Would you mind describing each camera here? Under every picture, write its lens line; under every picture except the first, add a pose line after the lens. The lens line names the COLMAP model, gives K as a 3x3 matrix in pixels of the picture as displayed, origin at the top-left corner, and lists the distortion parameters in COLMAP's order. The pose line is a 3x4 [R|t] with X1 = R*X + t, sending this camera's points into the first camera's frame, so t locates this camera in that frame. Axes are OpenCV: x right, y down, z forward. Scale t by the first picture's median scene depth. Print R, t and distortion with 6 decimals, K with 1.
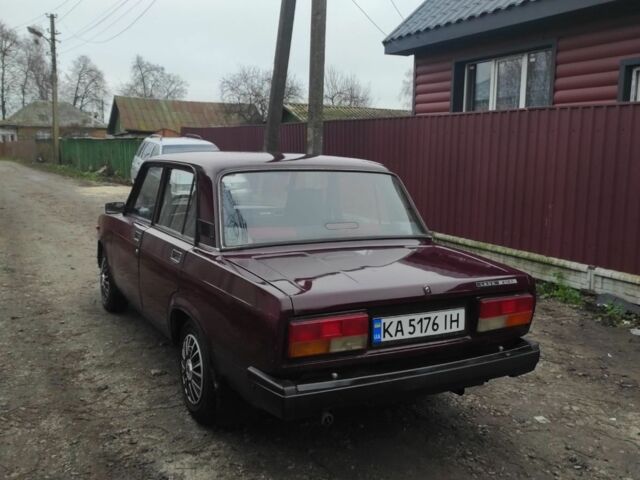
lens RADIAL K [[641.8, 0, 323.3], [0, 641.8, 235.9], [0, 0, 1]] dist [0.037765, 0.000000]
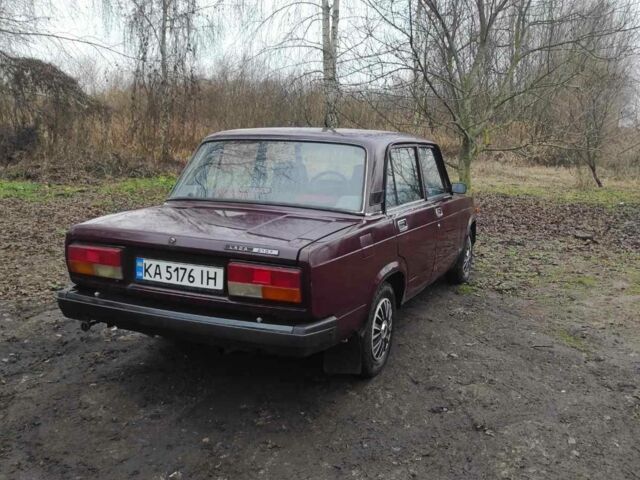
lens RADIAL K [[641.8, 0, 319.5], [0, 641.8, 239.9], [0, 0, 1]] dist [0.037765, 0.000000]
pose [[0.594098, 0.113739, -0.796311, 1.151167], [-0.108936, 0.992209, 0.060447, -0.008607], [0.796982, 0.050836, 0.601860, 0.540986]]
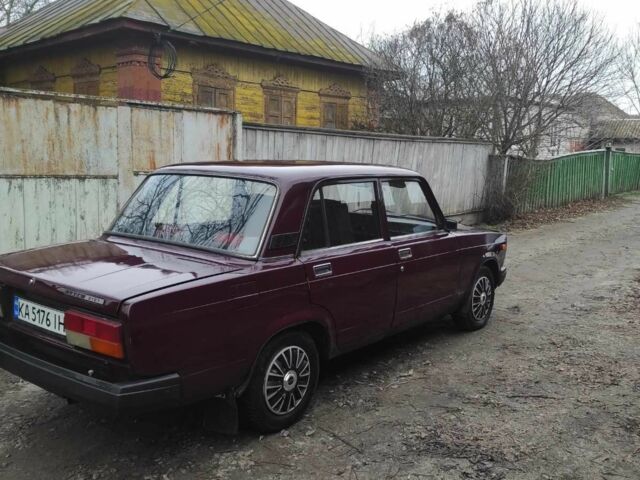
lens RADIAL K [[641.8, 0, 320.5], [0, 641.8, 236.2], [0, 0, 1]] dist [0.037765, 0.000000]
pose [[0.372360, 0.107311, -0.921863, 1.290921], [-0.128631, 0.989674, 0.063247, -0.116751], [0.919131, 0.095030, 0.382319, 1.011088]]
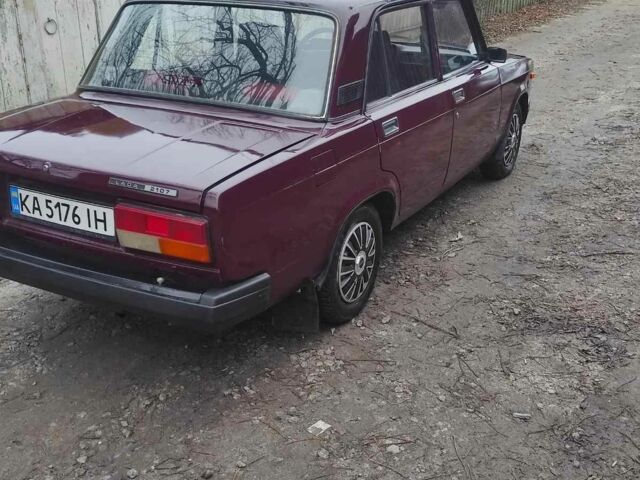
lens RADIAL K [[755.7, 0, 318.9], [0, 755.7, 241.9], [0, 0, 1]] dist [0.059275, 0.000000]
pose [[0.523543, 0.293416, -0.799881, 1.096673], [-0.098758, 0.953399, 0.285091, -0.127279], [0.846256, -0.070263, 0.528122, 0.774008]]
